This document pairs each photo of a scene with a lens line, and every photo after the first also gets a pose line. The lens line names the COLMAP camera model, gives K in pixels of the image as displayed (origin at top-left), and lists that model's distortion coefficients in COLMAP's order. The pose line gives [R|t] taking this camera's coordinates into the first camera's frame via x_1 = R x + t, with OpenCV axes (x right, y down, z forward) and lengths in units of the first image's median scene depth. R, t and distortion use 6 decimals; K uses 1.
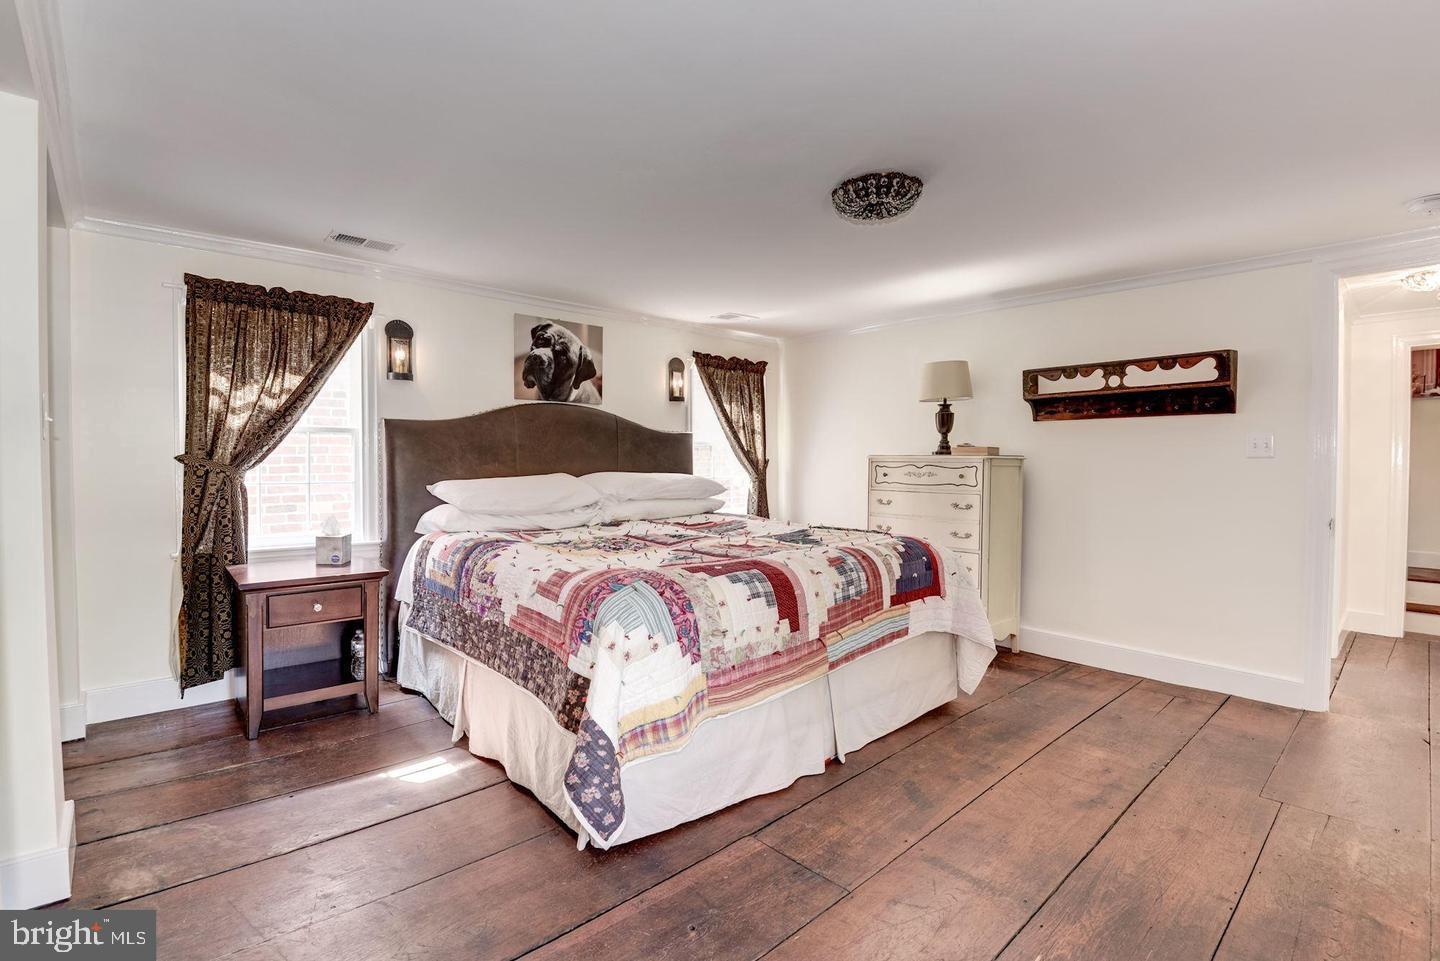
lens RADIAL K [[657.5, 0, 722.1], [0, 657.5, 480.6], [0, 0, 1]] dist [0.000016, -0.016439]
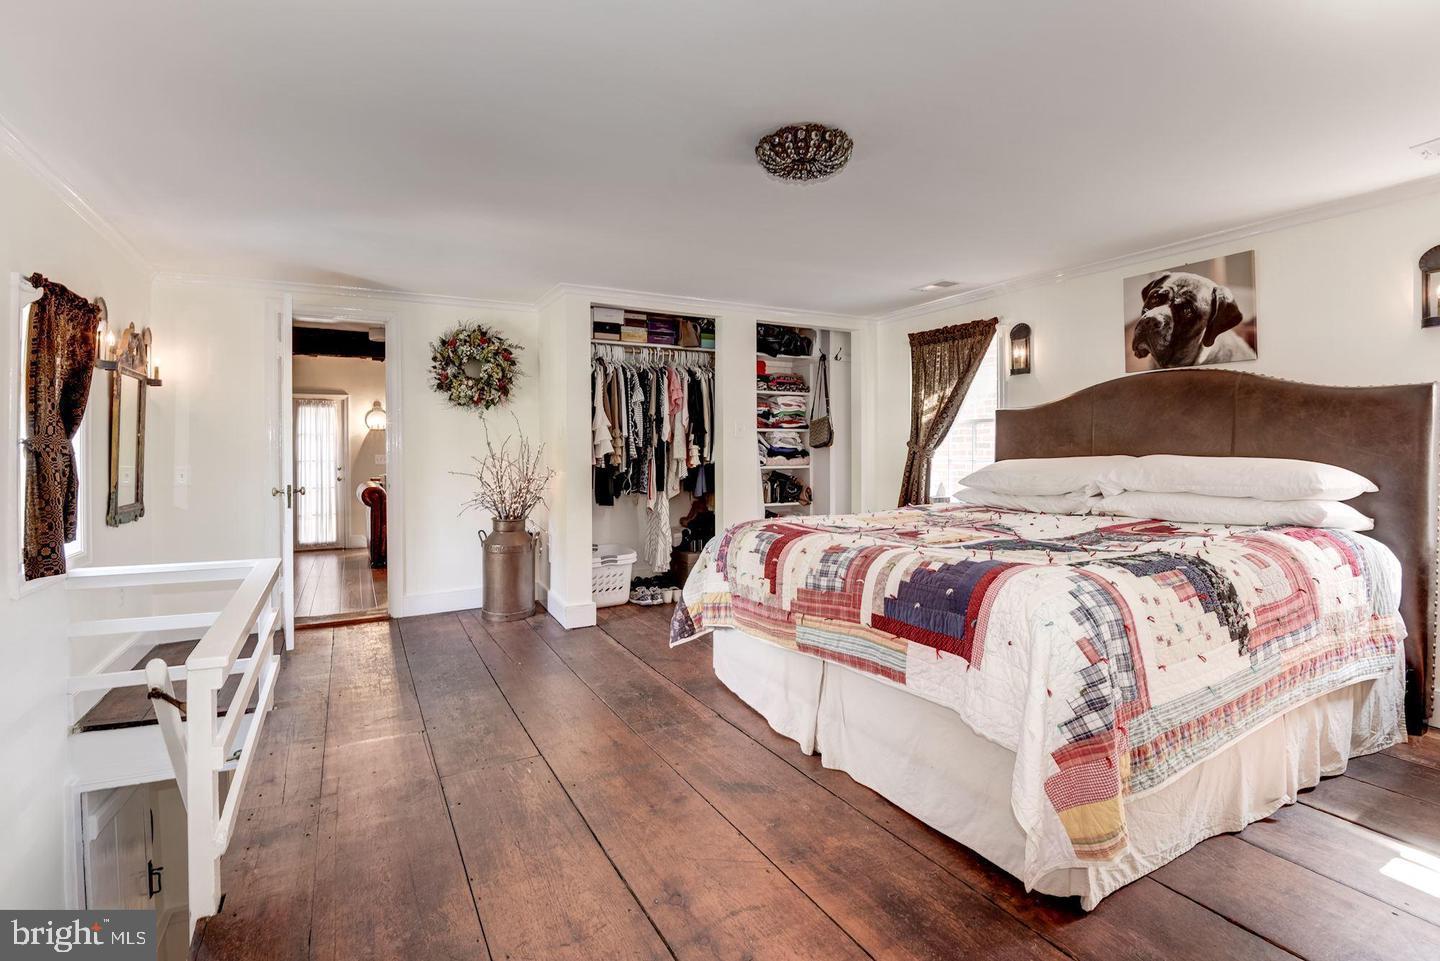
lens RADIAL K [[695.1, 0, 717.4], [0, 695.1, 452.2], [0, 0, 1]] dist [0.010304, -0.020734]
pose [[-0.250480, 0.005955, -0.968103, 0.773904], [-0.020348, 0.999728, 0.011414, -0.015393], [0.967908, 0.022558, -0.250291, 0.719381]]
